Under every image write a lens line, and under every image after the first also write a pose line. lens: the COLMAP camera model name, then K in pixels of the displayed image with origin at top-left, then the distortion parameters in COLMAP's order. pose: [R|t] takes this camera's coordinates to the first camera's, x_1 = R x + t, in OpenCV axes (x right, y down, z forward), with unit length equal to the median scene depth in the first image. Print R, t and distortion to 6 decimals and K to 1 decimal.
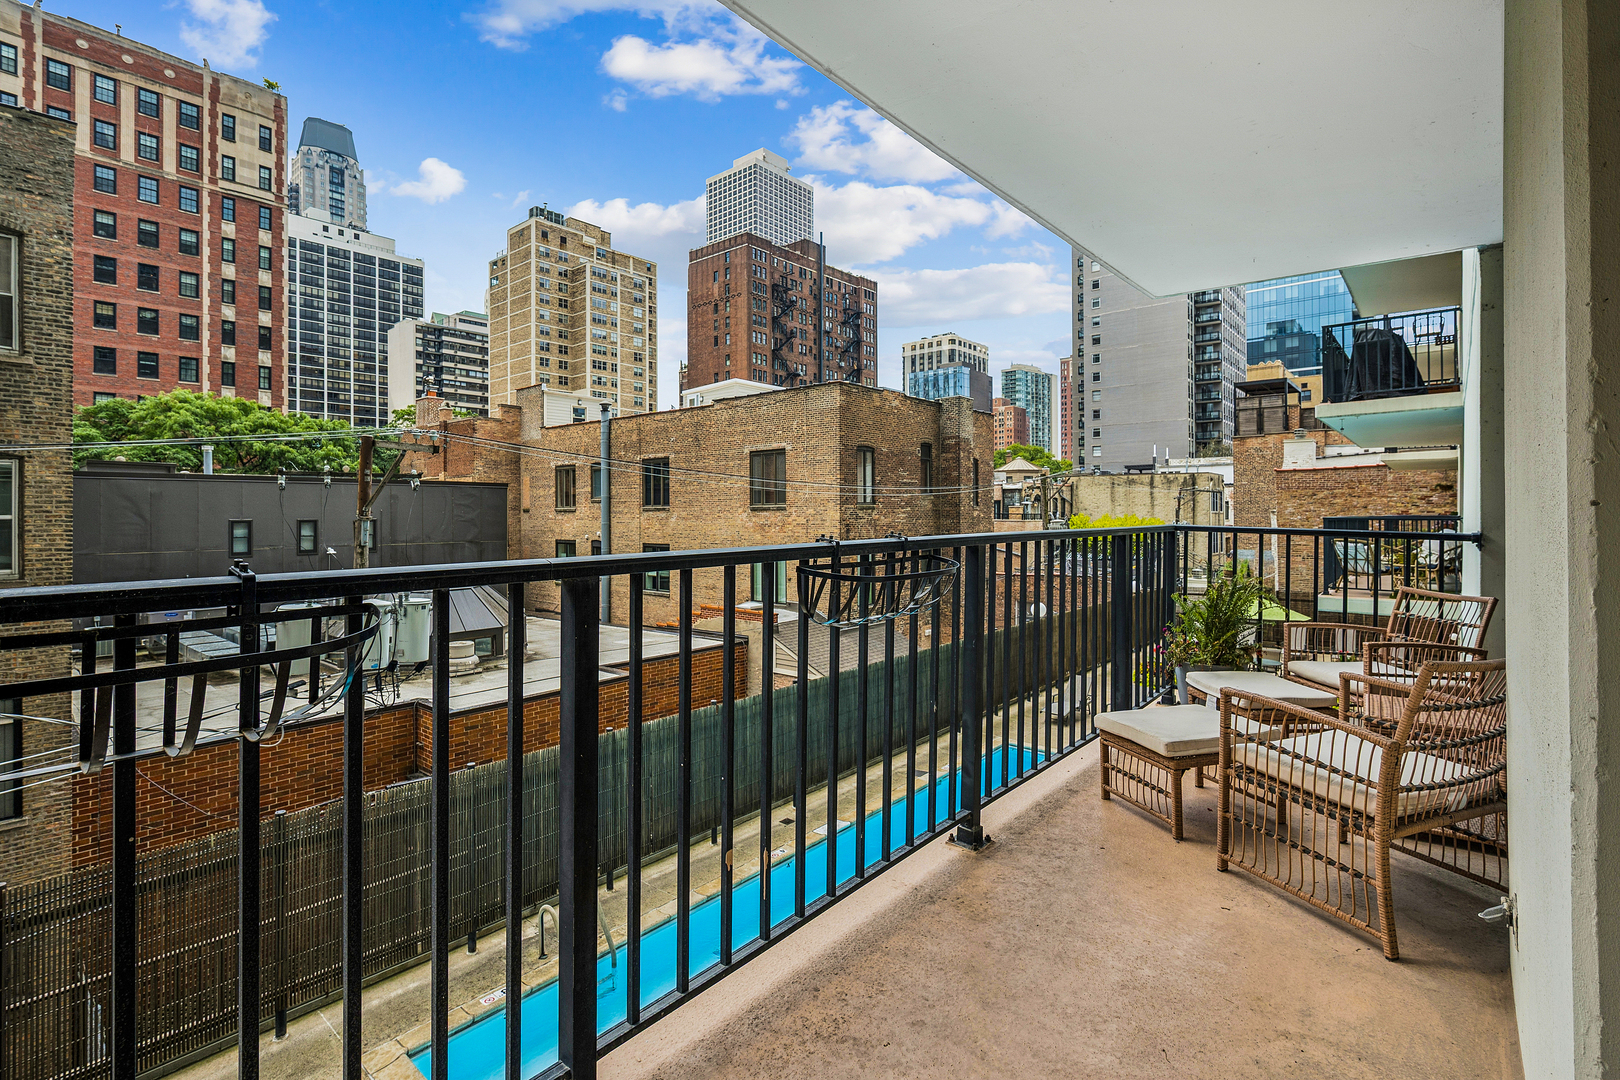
lens RADIAL K [[754.0, 0, 817.4], [0, 754.0, 508.2], [0, 0, 1]] dist [0.000727, 0.000504]
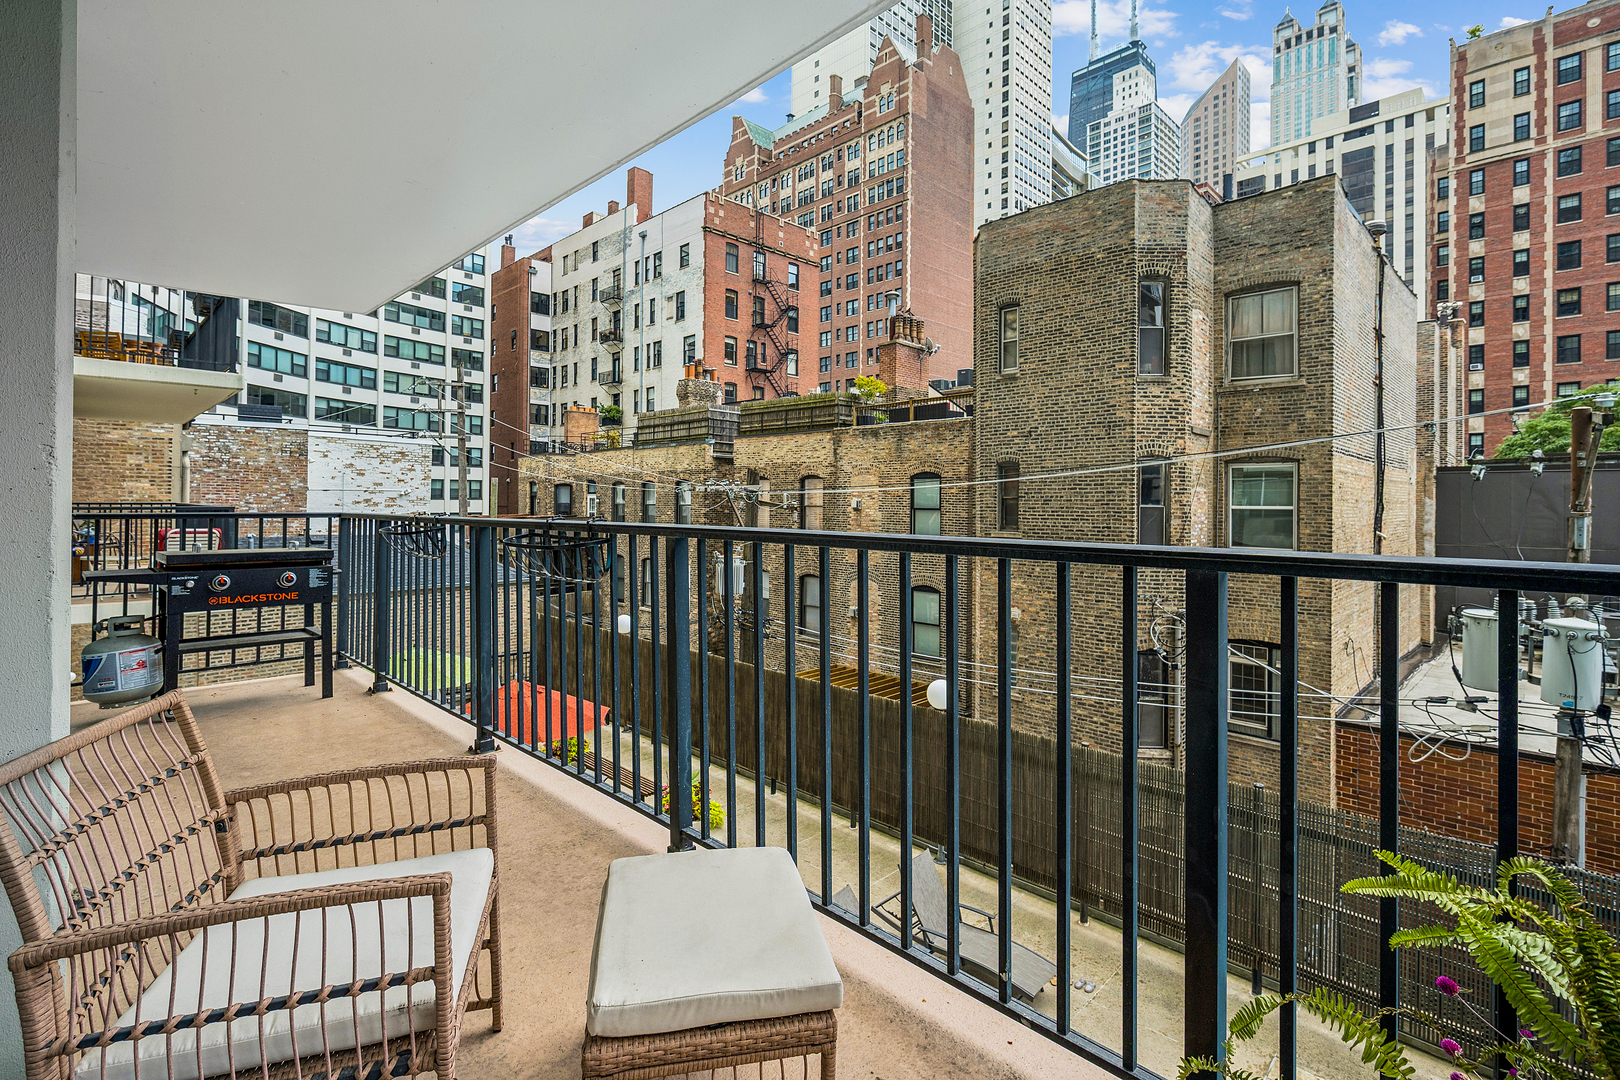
lens RADIAL K [[754.0, 0, 814.1], [0, 754.0, 504.7], [0, 0, 1]] dist [0.000727, 0.000504]
pose [[-0.058820, 0.001092, -0.998268, 0.242315], [0.002387, 0.999997, 0.000953, 0.002051], [0.998266, -0.002327, -0.058822, 0.271863]]
